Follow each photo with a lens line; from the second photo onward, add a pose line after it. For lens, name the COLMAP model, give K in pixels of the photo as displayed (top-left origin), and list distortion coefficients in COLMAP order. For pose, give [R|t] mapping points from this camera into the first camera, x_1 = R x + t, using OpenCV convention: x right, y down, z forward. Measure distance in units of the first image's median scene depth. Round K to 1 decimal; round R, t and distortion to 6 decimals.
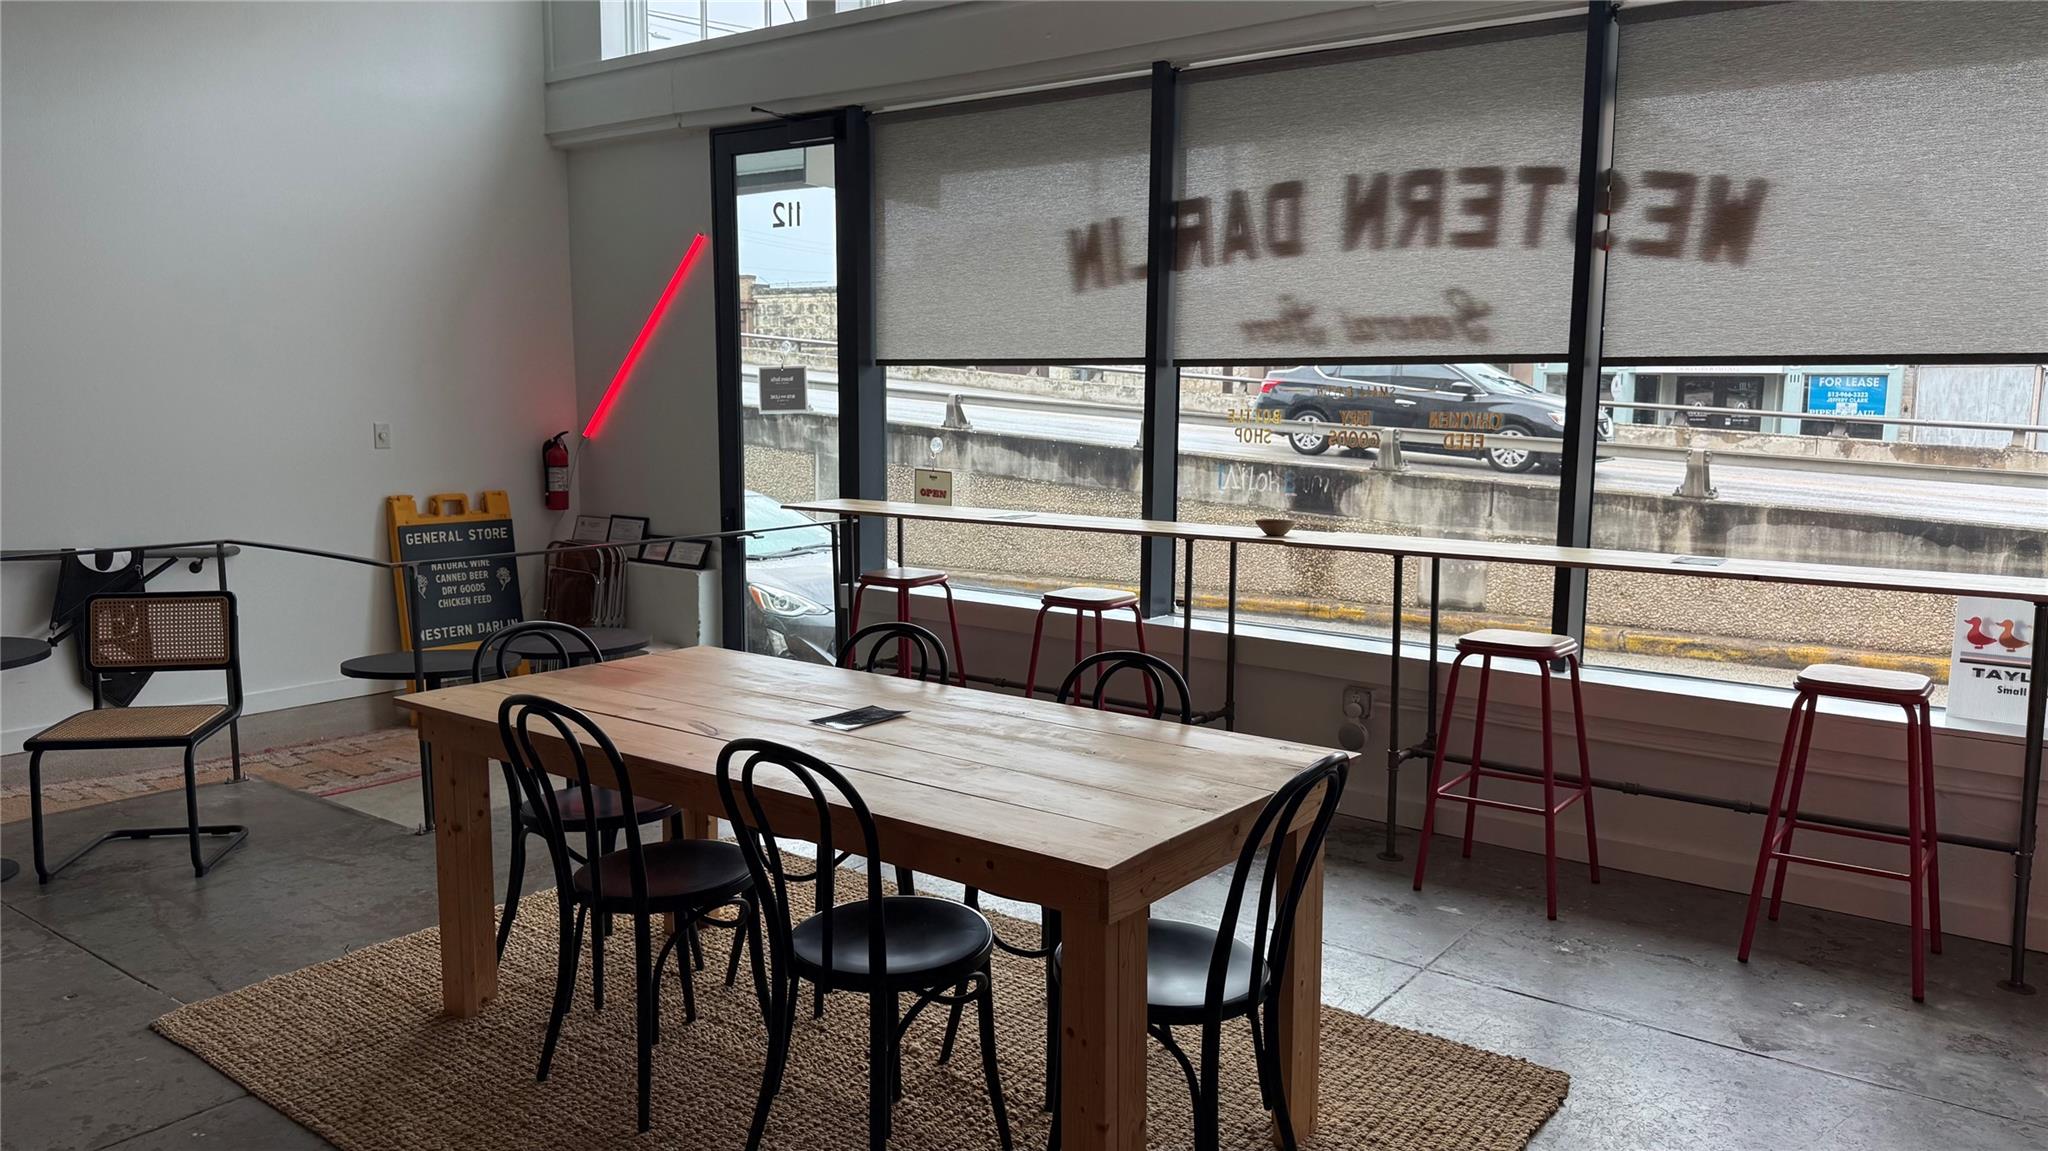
lens RADIAL K [[1429.0, 0, 1025.8], [0, 1429.0, 580.4], [0, 0, 1]] dist [0.134362, -0.238990]
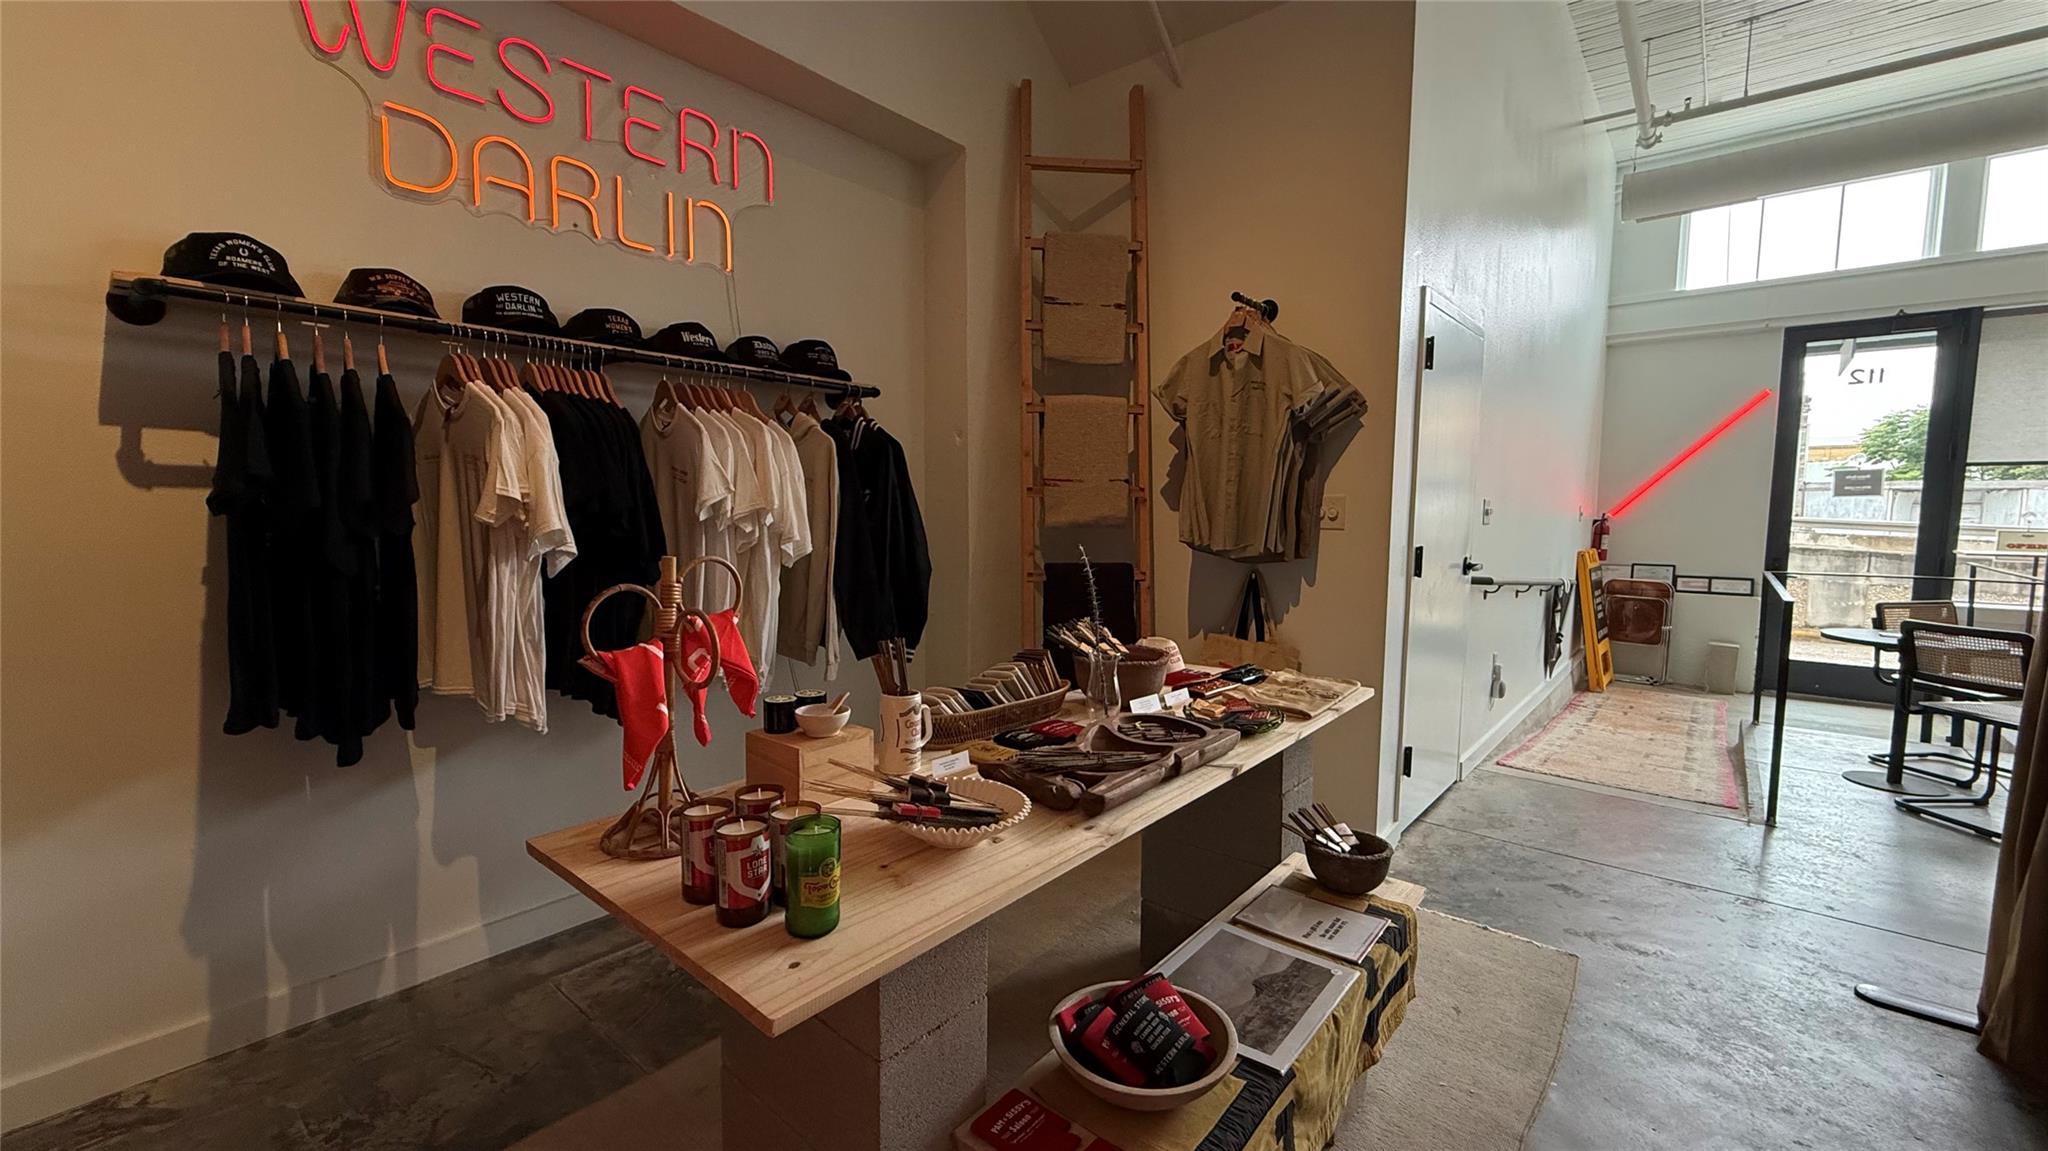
lens RADIAL K [[810.6, 0, 1017.5], [0, 810.6, 577.3], [0, 0, 1]] dist [0.000810, -0.001090]
pose [[0.997313, 0.002366, -0.073217, -1.392816], [-0.005914, 0.998816, -0.048283, 0.027180], [0.073016, 0.048587, 0.996147, 0.050709]]
